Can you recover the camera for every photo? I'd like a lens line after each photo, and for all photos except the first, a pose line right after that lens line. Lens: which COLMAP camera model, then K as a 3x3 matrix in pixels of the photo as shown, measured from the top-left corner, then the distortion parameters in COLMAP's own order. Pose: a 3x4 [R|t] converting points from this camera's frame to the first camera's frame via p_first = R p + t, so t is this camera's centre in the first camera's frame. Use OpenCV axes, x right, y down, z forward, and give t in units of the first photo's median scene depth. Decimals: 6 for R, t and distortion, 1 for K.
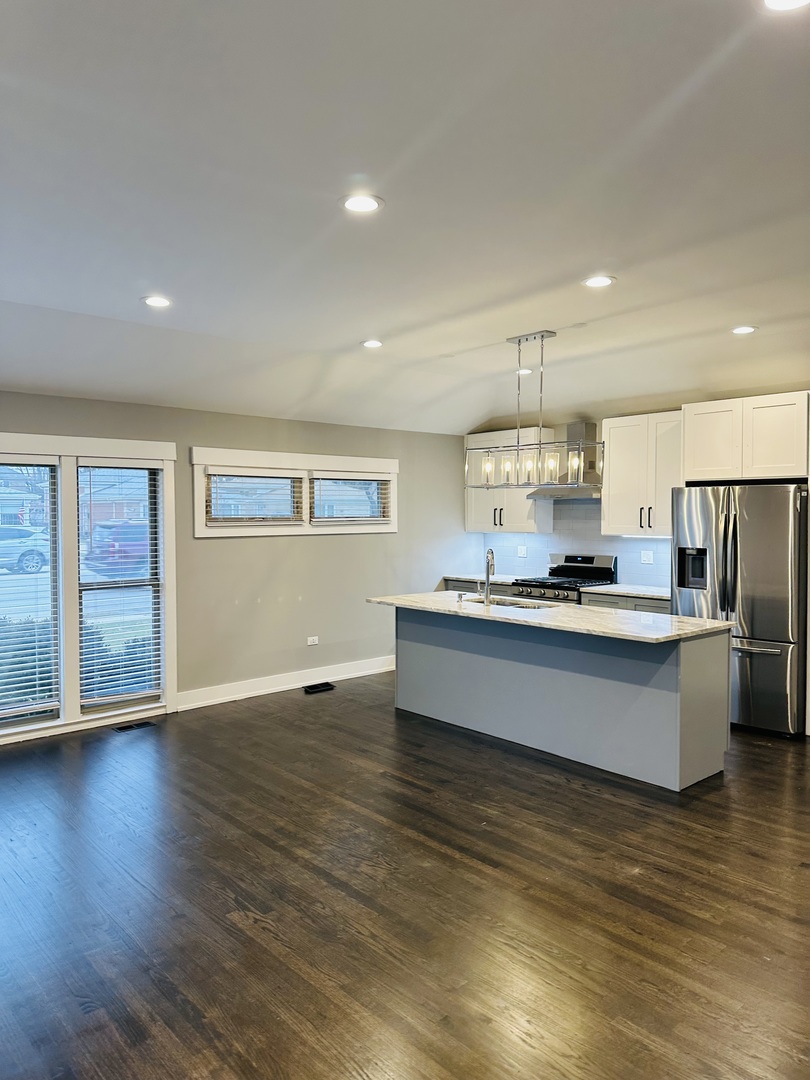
lens RADIAL K [[745.3, 0, 405.1], [0, 745.3, 533.5], [0, 0, 1]] dist [0.151713, -0.206119]
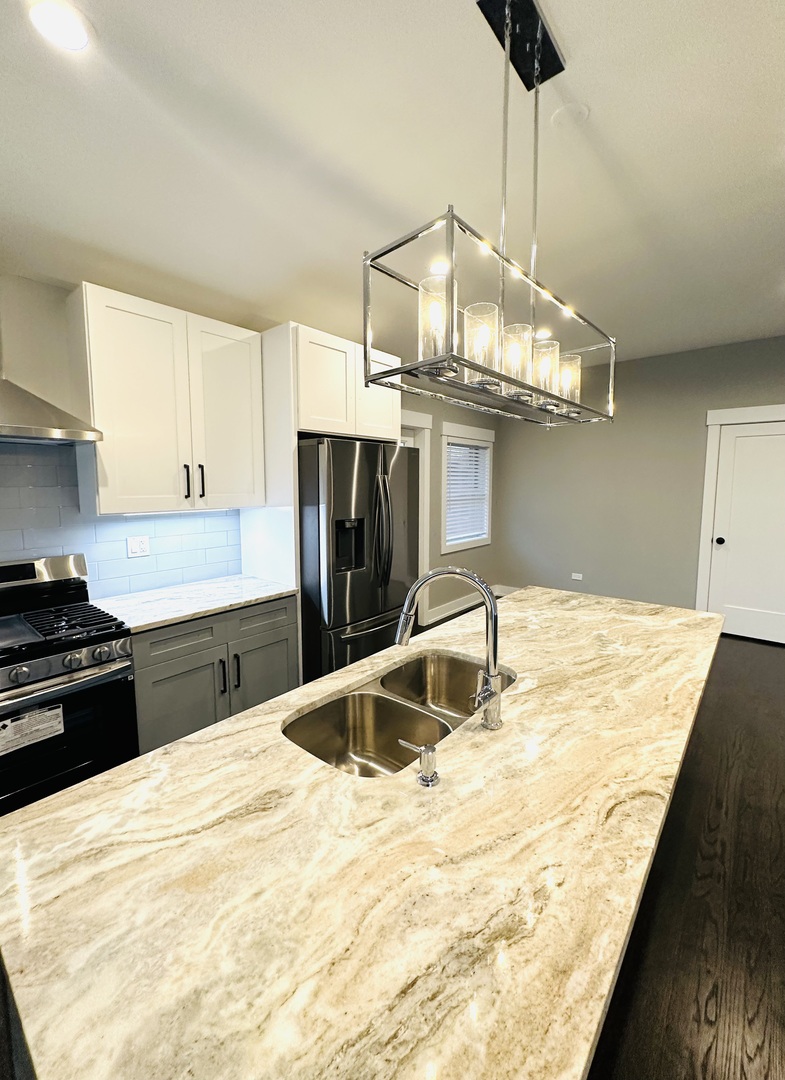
lens RADIAL K [[443.2, 0, 392.7], [0, 443.2, 524.7], [0, 0, 1]] dist [0.000101, 0.000021]
pose [[-0.125156, -0.093942, 0.987680, -0.081457], [0.030593, 0.994668, 0.098483, -0.020097], [-0.991665, 0.042542, -0.121614, 1.087865]]
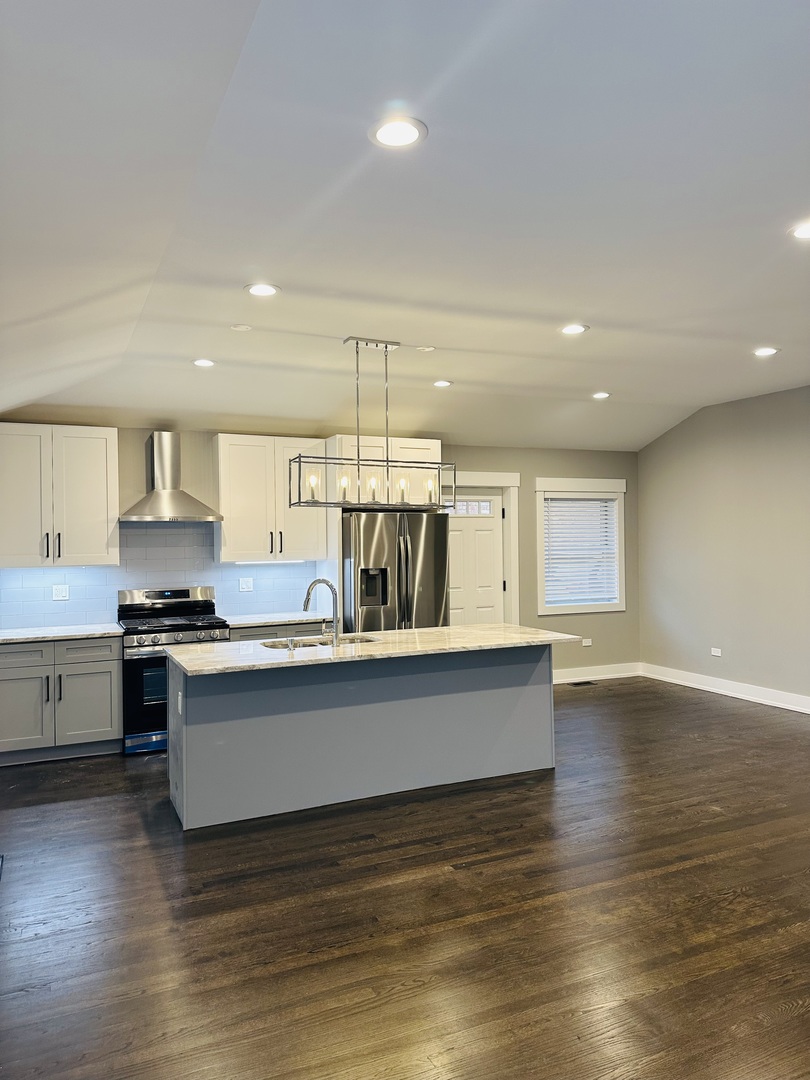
lens RADIAL K [[746.2, 0, 405.0], [0, 746.2, 540.0], [0, 0, 1]] dist [0.156379, -0.206320]
pose [[0.295373, -0.005569, 0.955366, -0.677041], [0.038219, 0.999251, -0.005992, -0.014529], [-0.954617, 0.038283, 0.295365, 0.688174]]
